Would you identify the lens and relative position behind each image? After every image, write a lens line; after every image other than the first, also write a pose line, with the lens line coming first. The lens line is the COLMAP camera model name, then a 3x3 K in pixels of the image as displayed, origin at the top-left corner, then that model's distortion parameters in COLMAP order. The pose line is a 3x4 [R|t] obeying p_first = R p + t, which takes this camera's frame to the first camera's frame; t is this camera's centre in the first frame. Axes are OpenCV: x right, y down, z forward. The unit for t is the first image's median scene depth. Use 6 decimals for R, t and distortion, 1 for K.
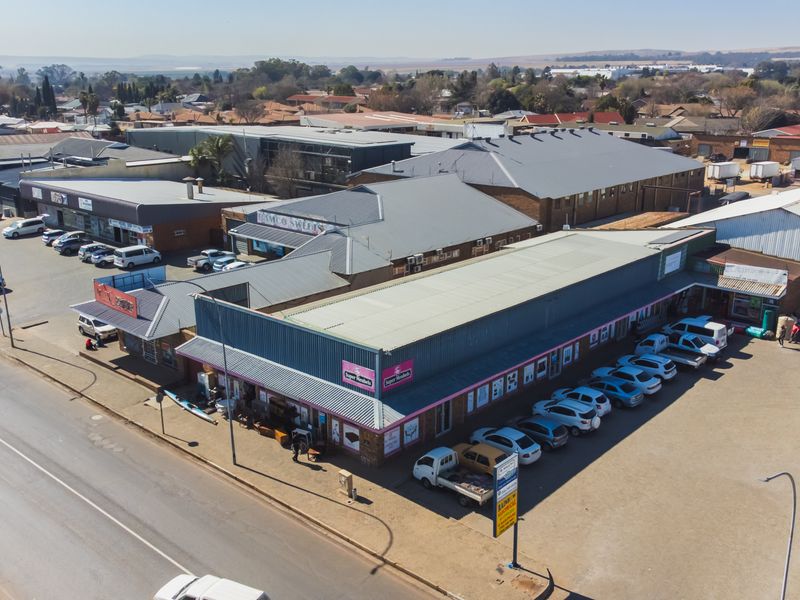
lens RADIAL K [[797.7, 0, 405.9], [0, 797.7, 304.1], [0, 0, 1]] dist [0.042532, 0.000000]
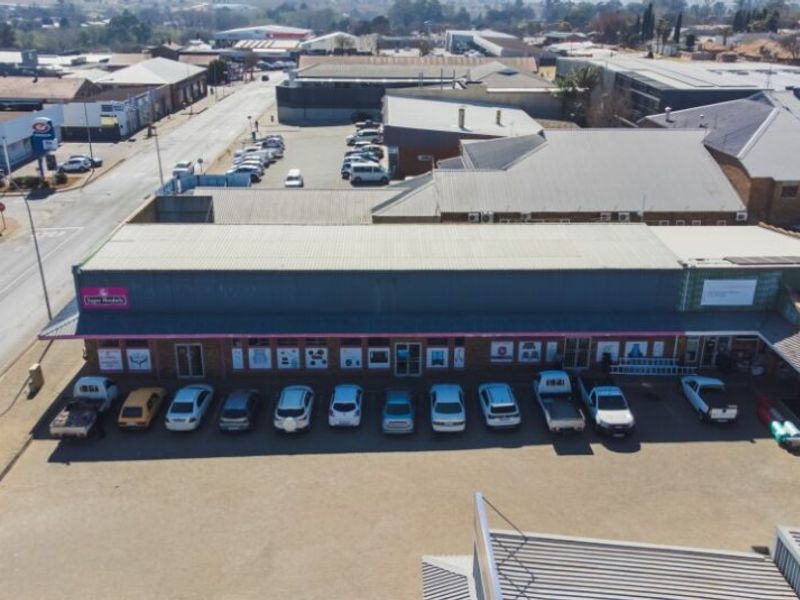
lens RADIAL K [[795.0, 0, 403.3], [0, 795.0, 304.5], [0, 0, 1]] dist [0.036413, 0.000000]
pose [[0.683592, 0.264307, -0.680326, 0.746213], [-0.207698, 0.964034, 0.165833, -0.118879], [0.699688, 0.027940, 0.713902, 0.424284]]
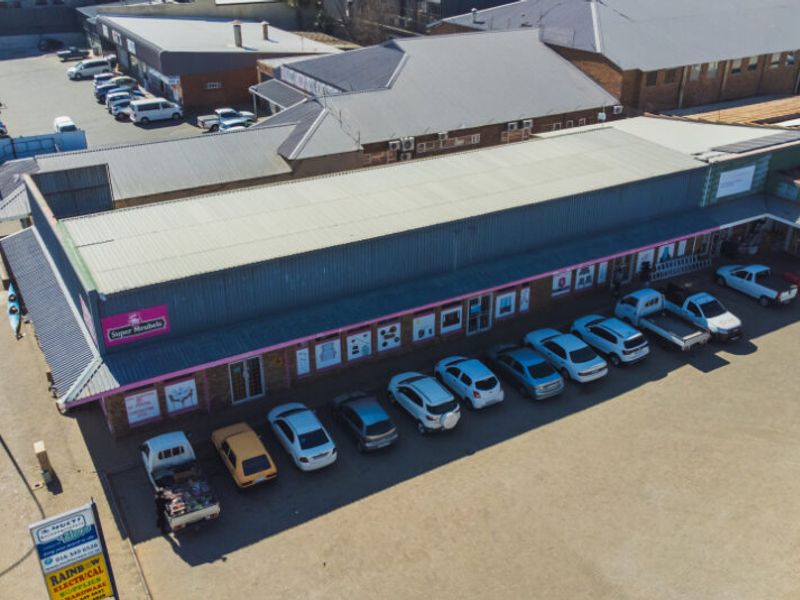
lens RADIAL K [[795.0, 0, 404.3], [0, 795.0, 314.8], [0, 0, 1]] dist [0.036413, 0.000000]
pose [[0.951923, 0.141720, -0.271583, 0.328422], [-0.086134, 0.974611, 0.206673, -0.071633], [0.293977, -0.173344, 0.939962, 0.309164]]
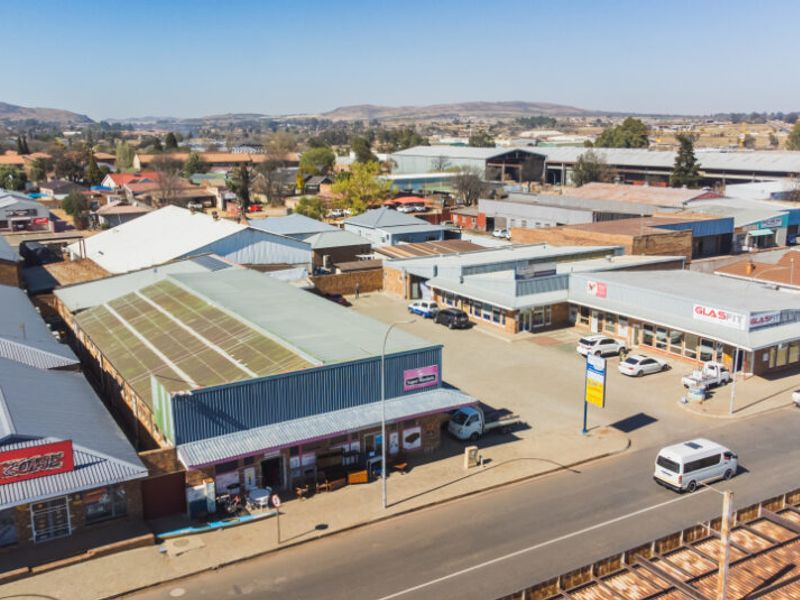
lens RADIAL K [[795.0, 0, 407.8], [0, 795.0, 298.4], [0, 0, 1]] dist [0.036413, 0.000000]
pose [[0.297632, -0.206792, 0.932015, -0.861824], [0.279450, 0.952369, 0.122068, -0.125961], [-0.912865, 0.224120, 0.341244, 0.475526]]
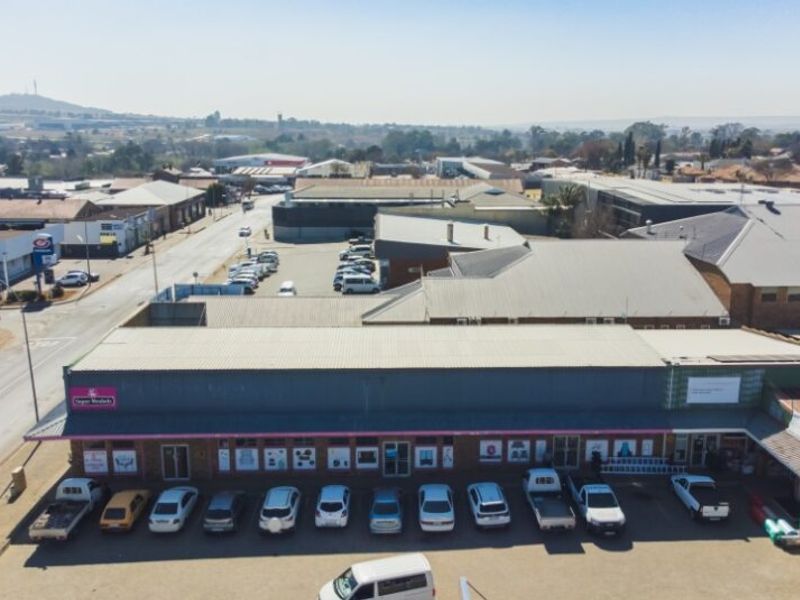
lens RADIAL K [[795.0, 0, 403.1], [0, 795.0, 303.8], [0, 0, 1]] dist [0.036413, 0.000000]
pose [[0.689465, 0.155343, -0.707464, 0.763354], [-0.203269, 0.978978, 0.016864, -0.100062], [0.695212, 0.132179, 0.706548, 0.422516]]
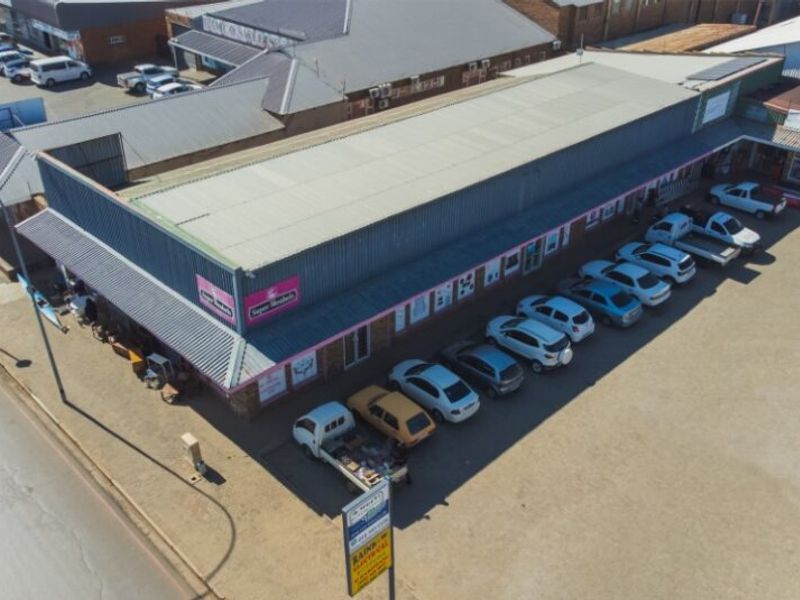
lens RADIAL K [[795.0, 0, 403.5], [0, 795.0, 307.4], [0, 0, 1]] dist [0.036413, 0.000000]
pose [[0.997654, 0.040342, -0.055313, 0.112096], [-0.025036, 0.966962, 0.253687, -0.066176], [0.063720, -0.251707, 0.965704, 0.263696]]
